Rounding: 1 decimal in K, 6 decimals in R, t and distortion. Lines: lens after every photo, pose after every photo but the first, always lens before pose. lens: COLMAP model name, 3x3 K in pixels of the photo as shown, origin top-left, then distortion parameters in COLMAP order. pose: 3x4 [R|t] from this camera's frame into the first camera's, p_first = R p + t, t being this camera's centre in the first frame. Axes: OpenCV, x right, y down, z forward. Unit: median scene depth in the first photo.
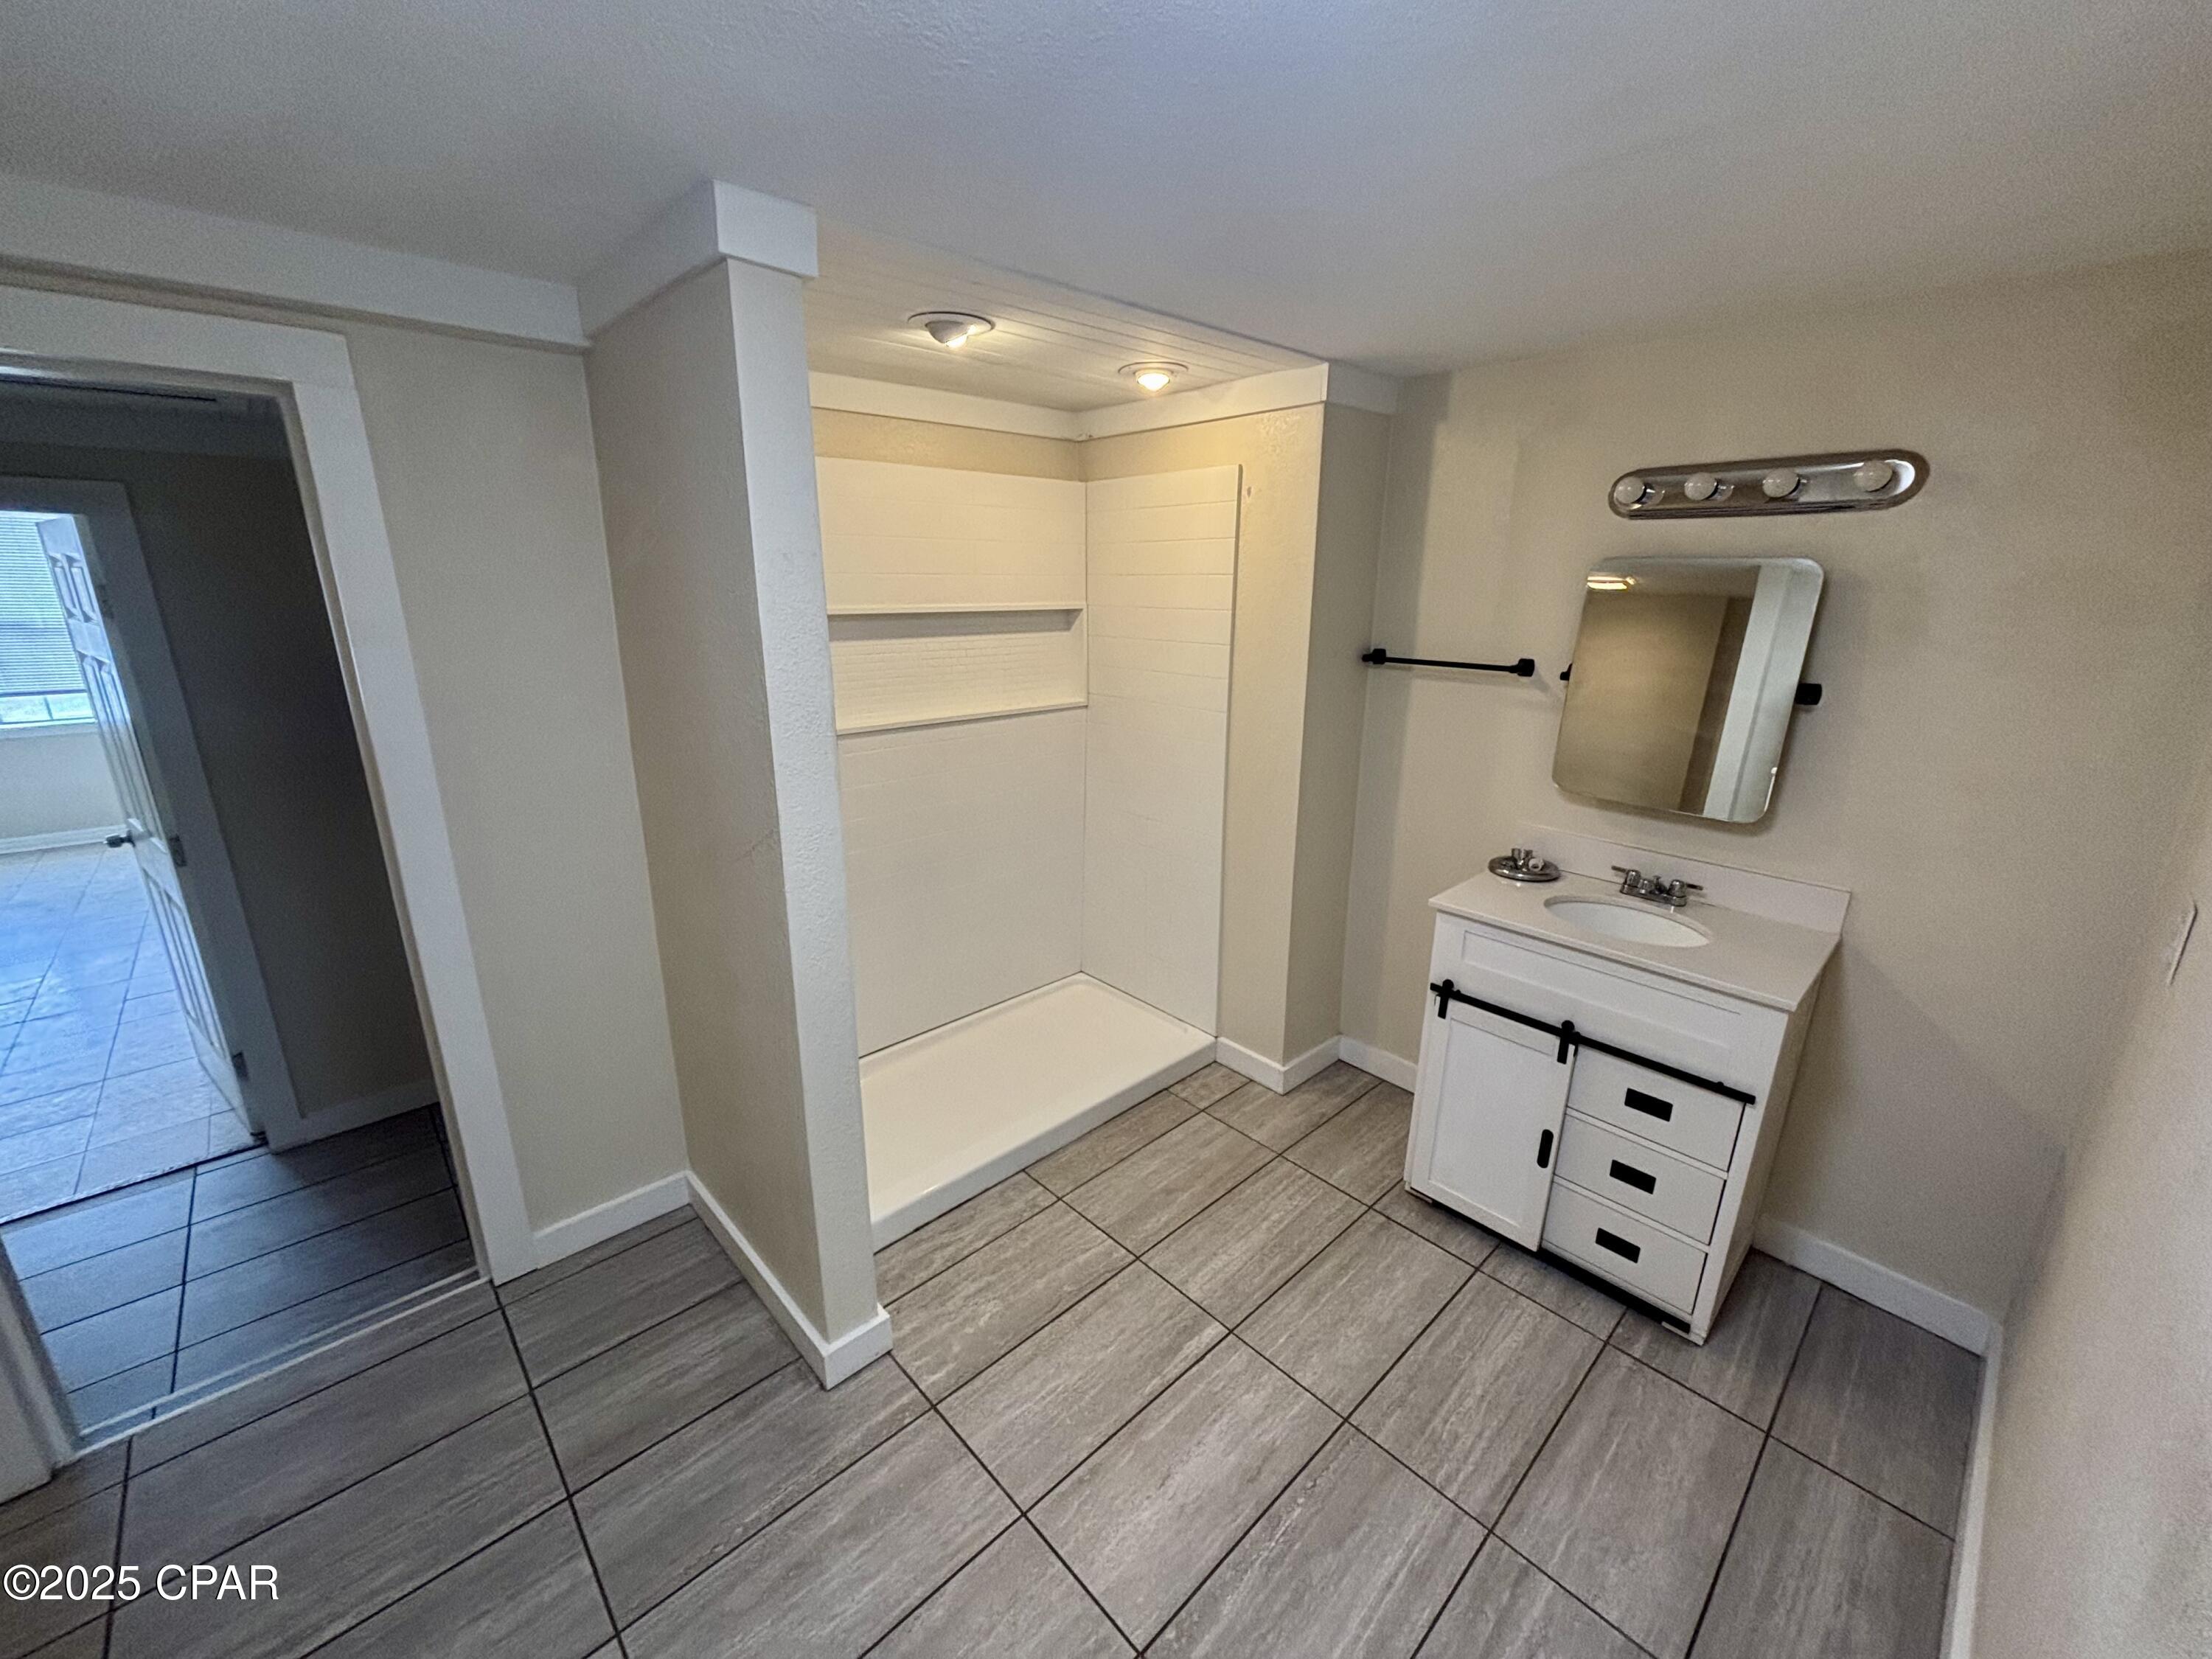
lens RADIAL K [[888.6, 0, 1109.3], [0, 888.6, 828.1], [0, 0, 1]] dist [-0.000697, 0.000184]
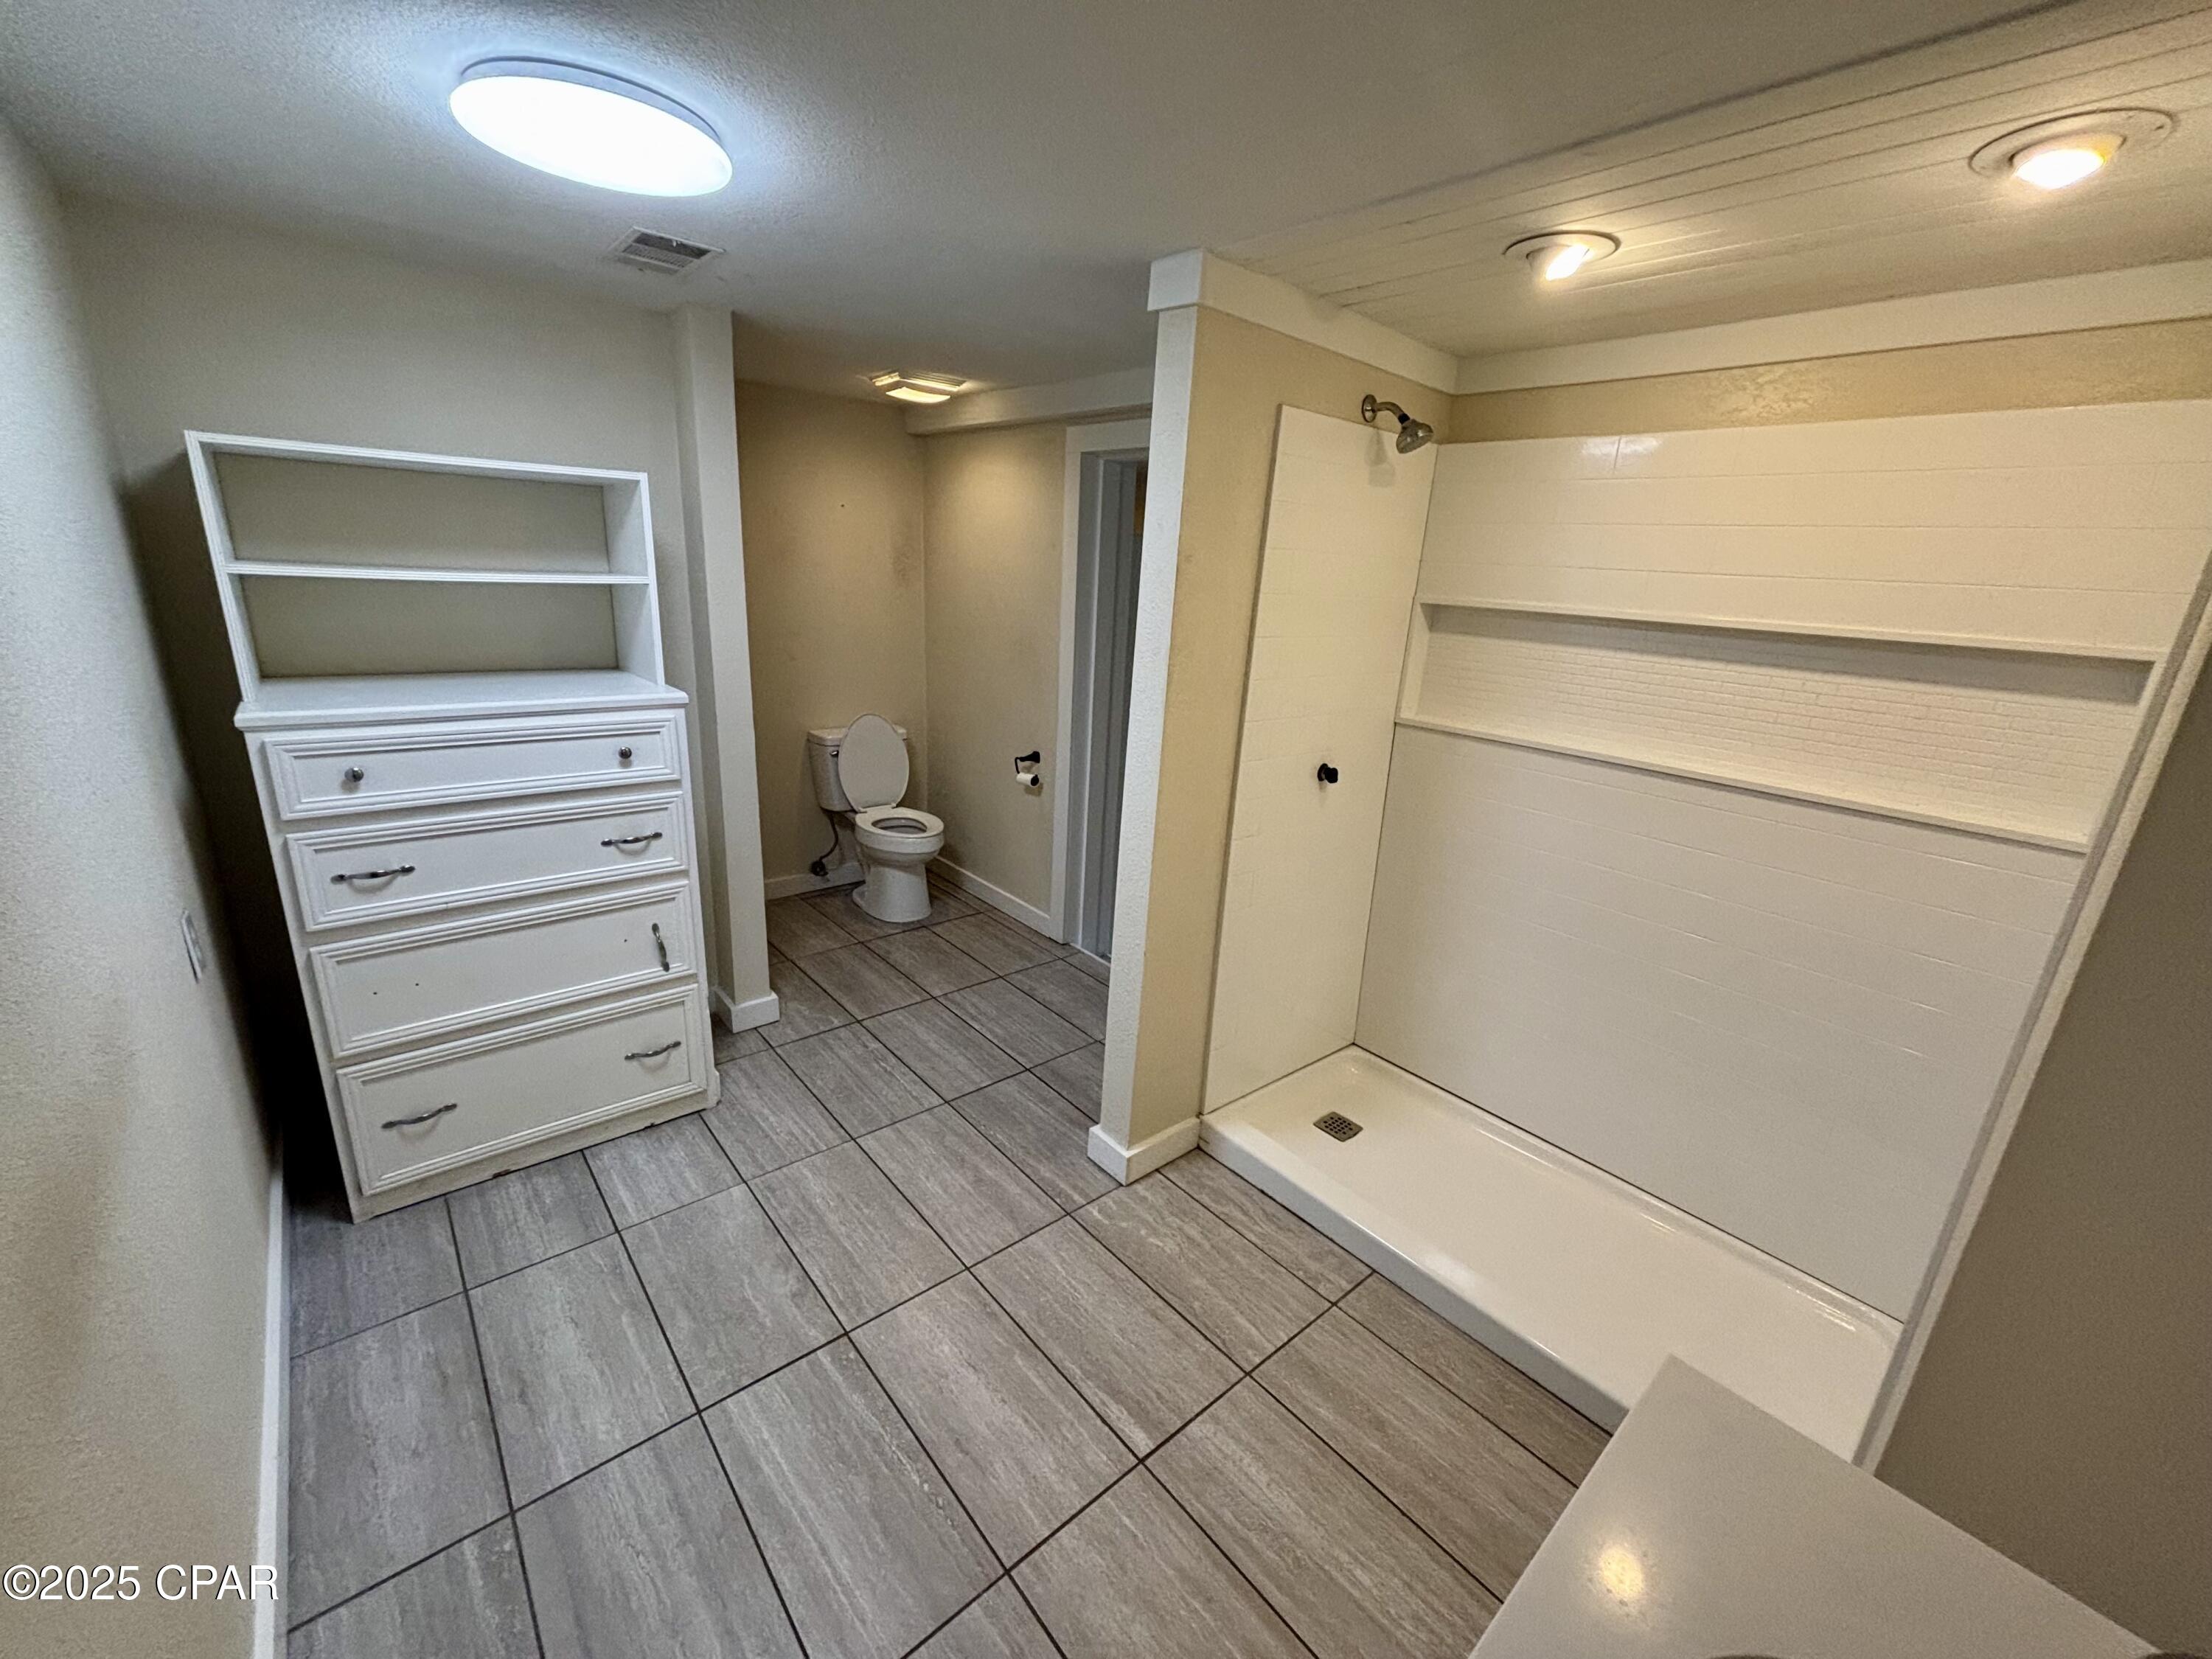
lens RADIAL K [[888.6, 0, 1109.3], [0, 888.6, 828.1], [0, 0, 1]] dist [-0.000697, 0.000184]
pose [[-0.040813, 0.280855, -0.958882, 0.830081], [-0.332163, 0.901285, 0.278123, -0.194923], [0.942339, 0.329856, 0.056506, 0.801647]]
